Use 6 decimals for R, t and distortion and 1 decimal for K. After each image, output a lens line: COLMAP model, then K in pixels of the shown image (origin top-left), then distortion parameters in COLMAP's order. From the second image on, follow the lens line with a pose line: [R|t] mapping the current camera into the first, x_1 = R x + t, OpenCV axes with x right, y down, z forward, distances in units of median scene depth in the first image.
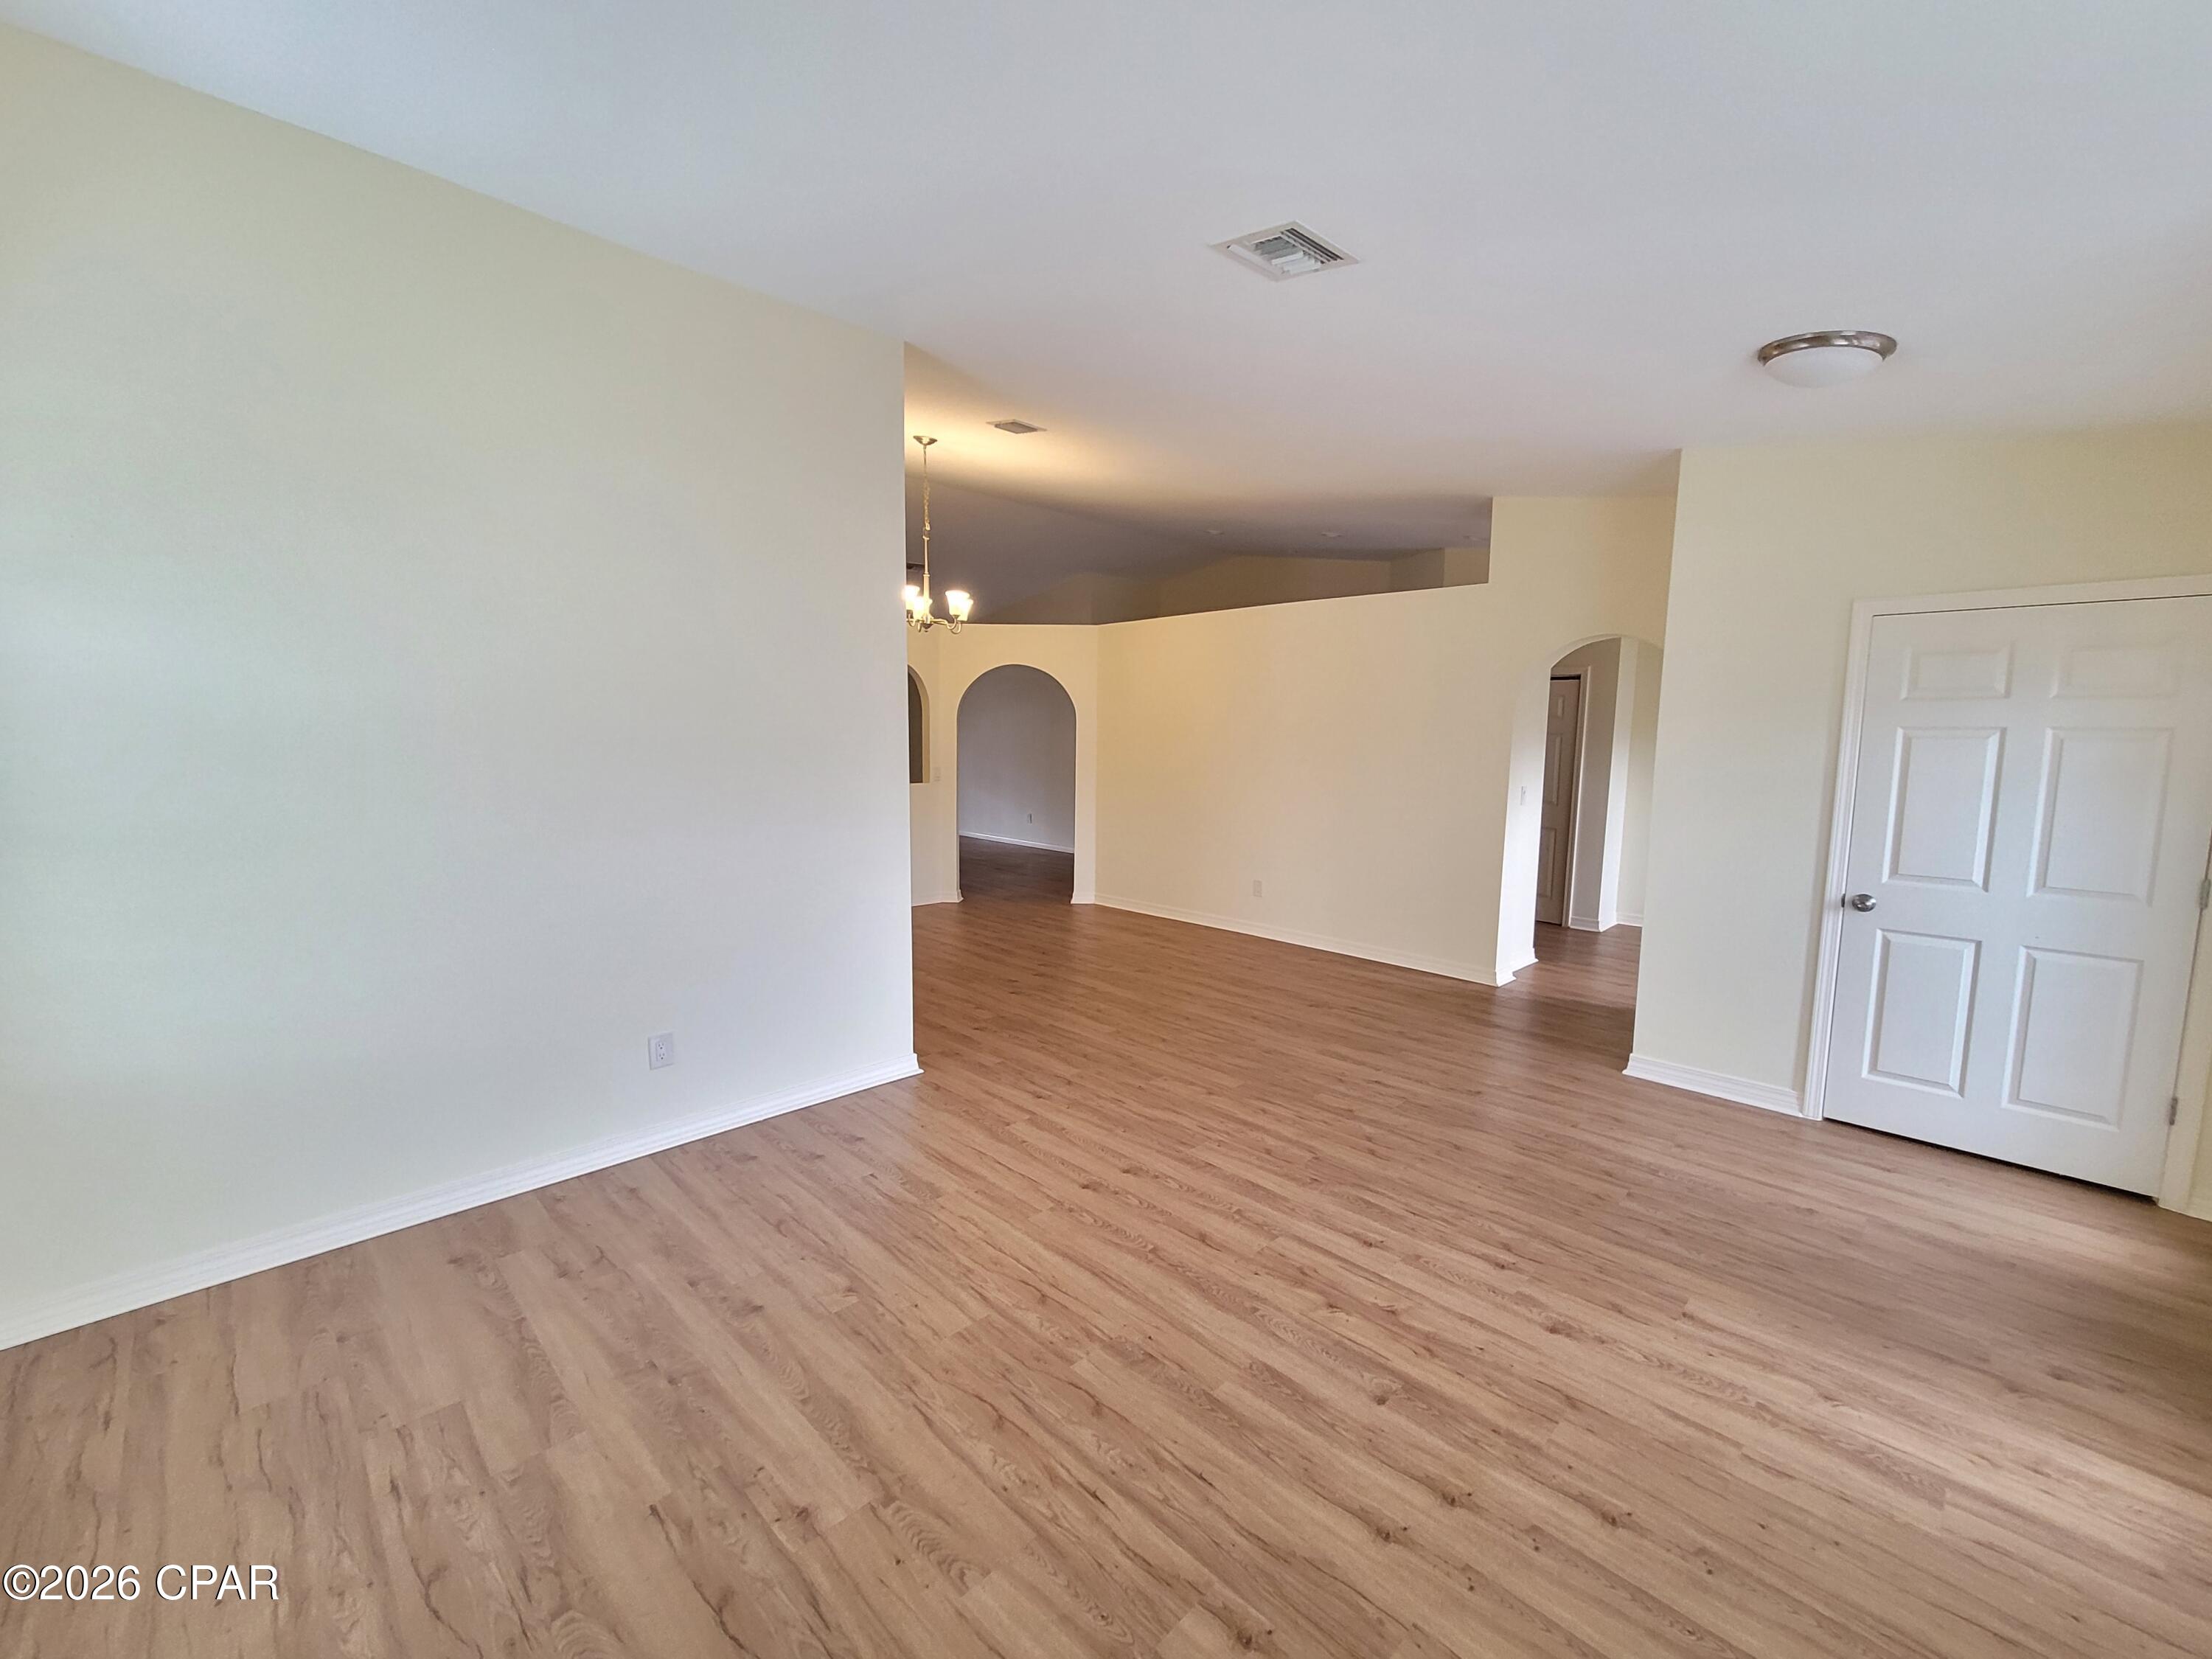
lens RADIAL K [[903.4, 0, 1120.2], [0, 903.4, 825.2], [0, 0, 1]] dist [0.001789, 0.000197]
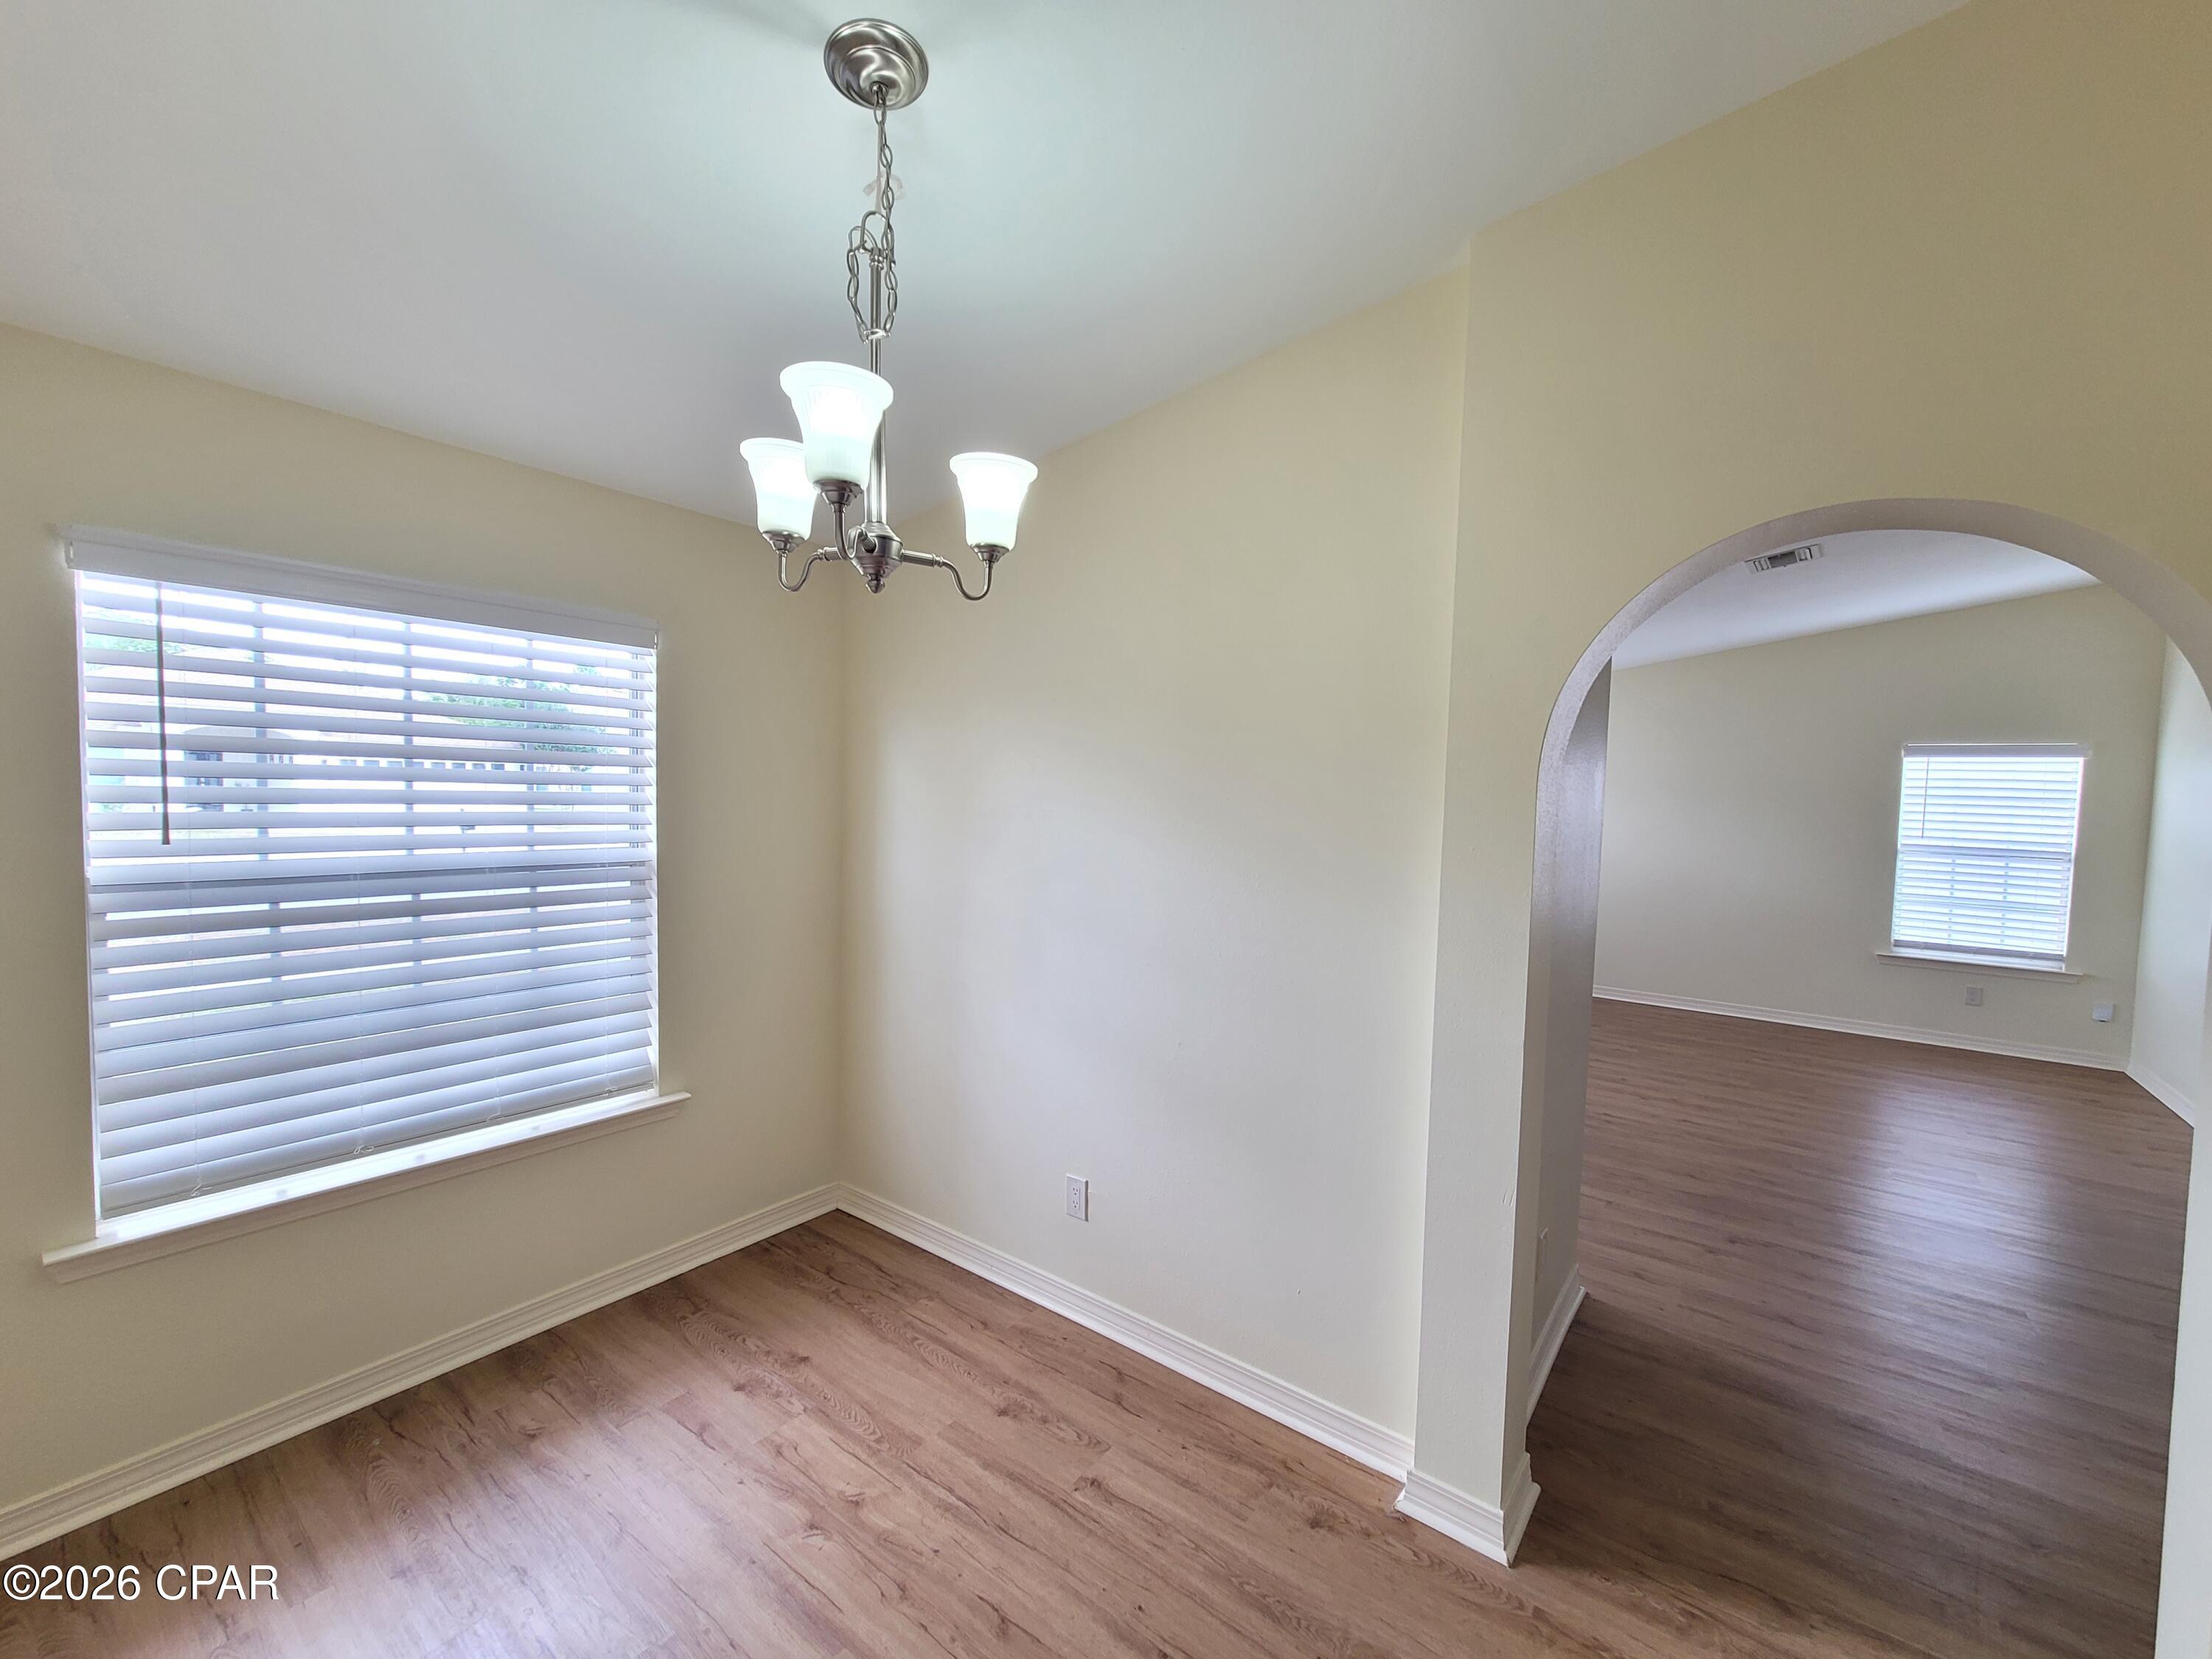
lens RADIAL K [[903.4, 0, 1109.5], [0, 903.4, 829.1], [0, 0, 1]] dist [0.001789, 0.000197]
pose [[-0.989857, -0.030986, -0.138647, 1.244293], [-0.052231, 0.986949, 0.152327, -0.212487], [0.132117, 0.158023, -0.978557, 1.899721]]
